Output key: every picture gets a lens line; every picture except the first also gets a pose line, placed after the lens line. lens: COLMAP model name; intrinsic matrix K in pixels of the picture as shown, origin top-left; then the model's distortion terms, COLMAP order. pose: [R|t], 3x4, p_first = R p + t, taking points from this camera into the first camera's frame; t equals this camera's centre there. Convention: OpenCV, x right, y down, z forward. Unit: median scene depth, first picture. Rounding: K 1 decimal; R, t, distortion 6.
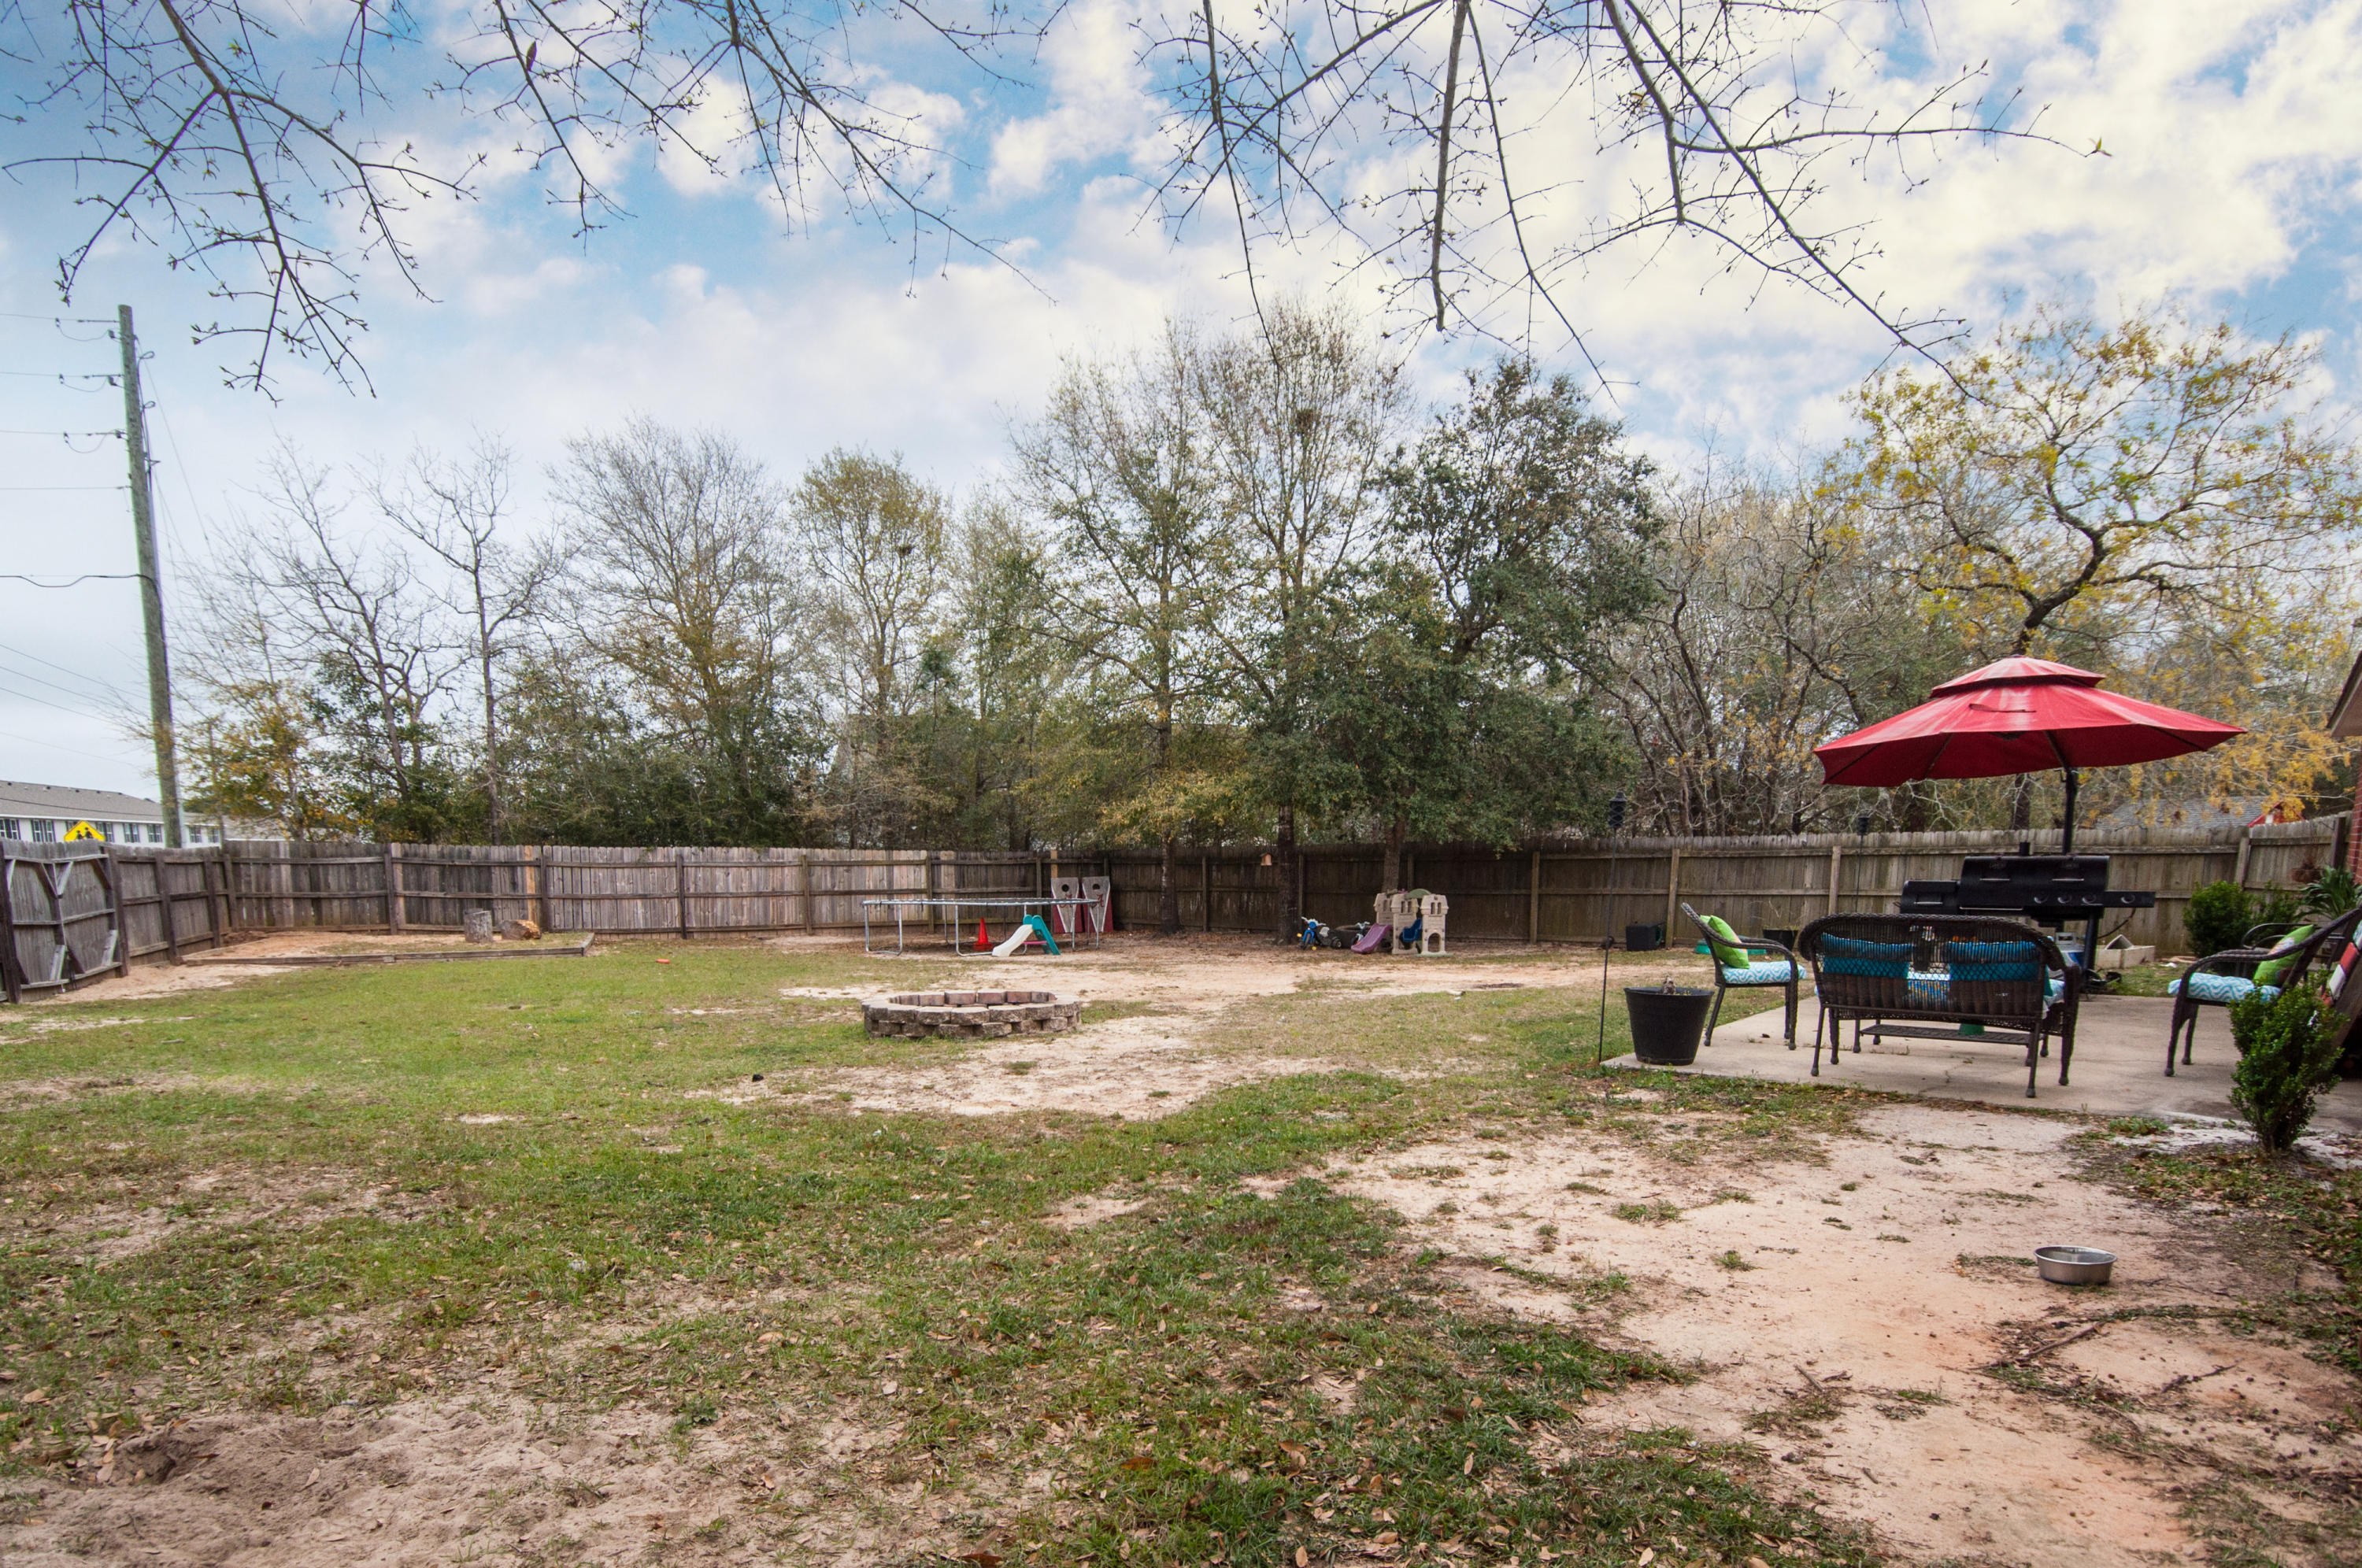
lens RADIAL K [[1253.2, 0, 1181.0], [0, 1253.2, 784.0], [0, 0, 1]] dist [0.031635, -0.035356]
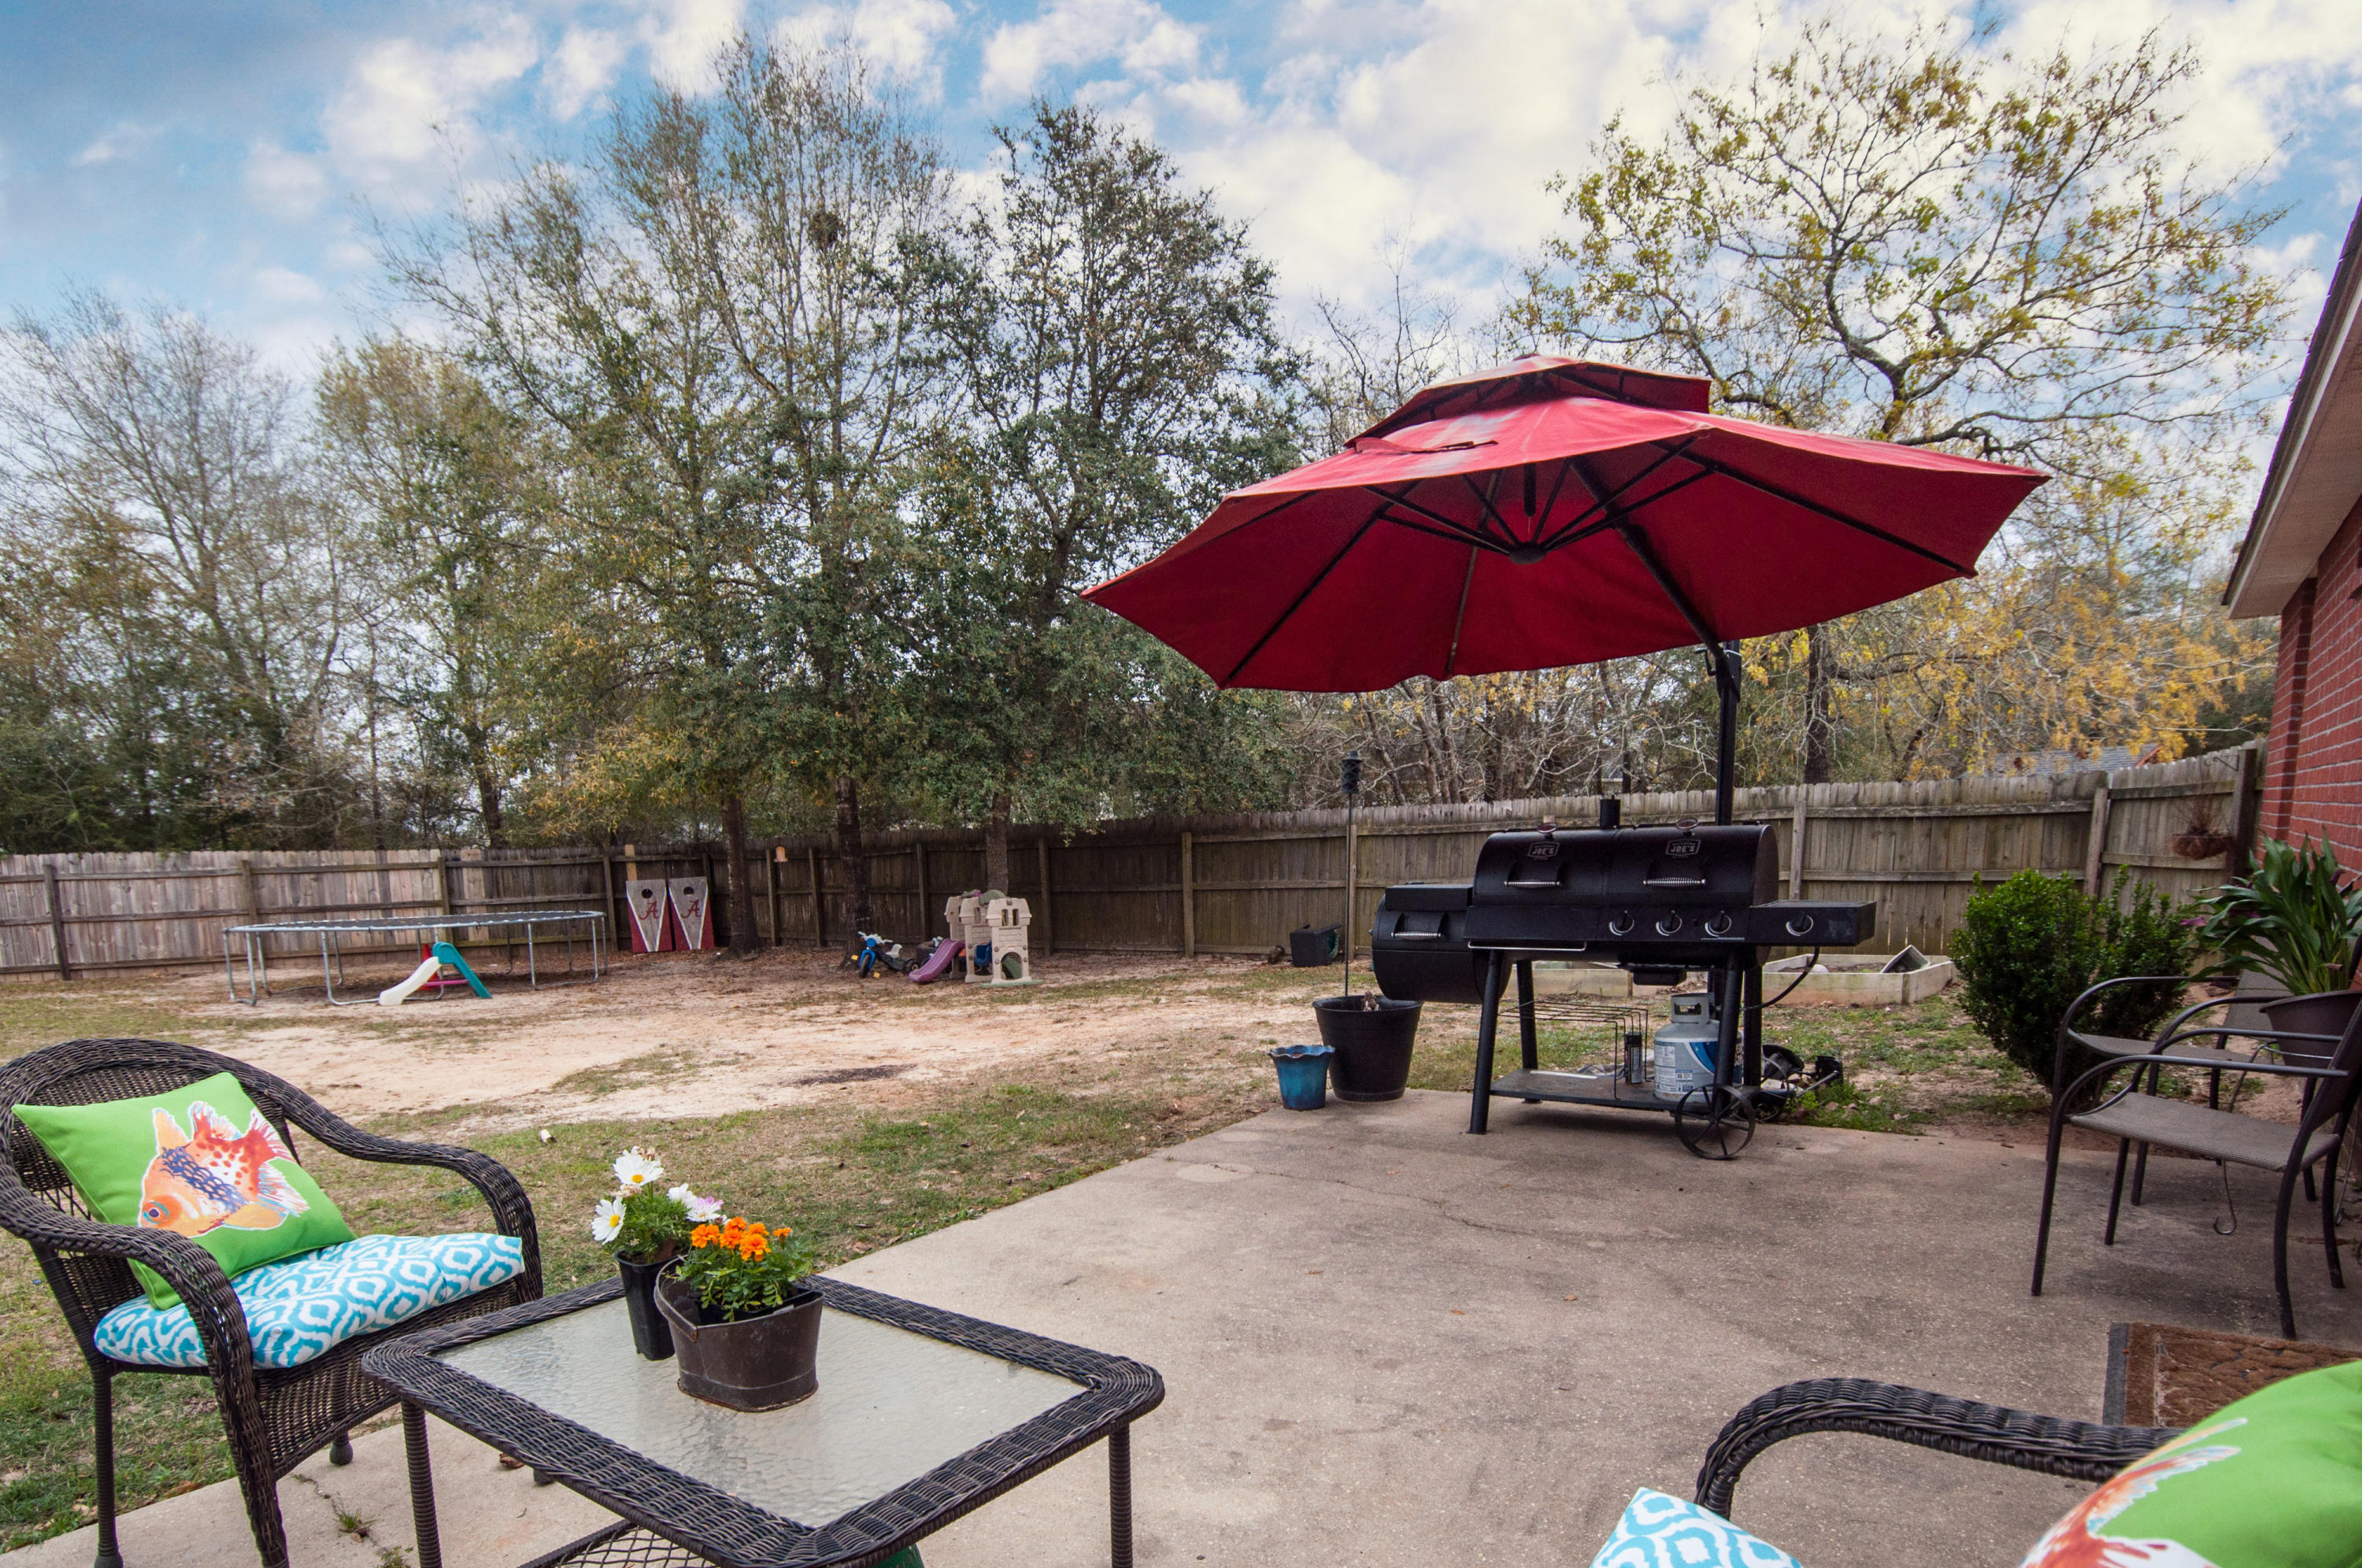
lens RADIAL K [[1251.0, 0, 1184.2], [0, 1251.0, 754.5], [0, 0, 1]] dist [0.056802, -0.058595]
pose [[0.997773, -0.020363, 0.063514, 0.207028], [0.020941, 0.999745, -0.008448, 0.013014], [-0.063326, 0.009760, 0.997945, 0.235240]]
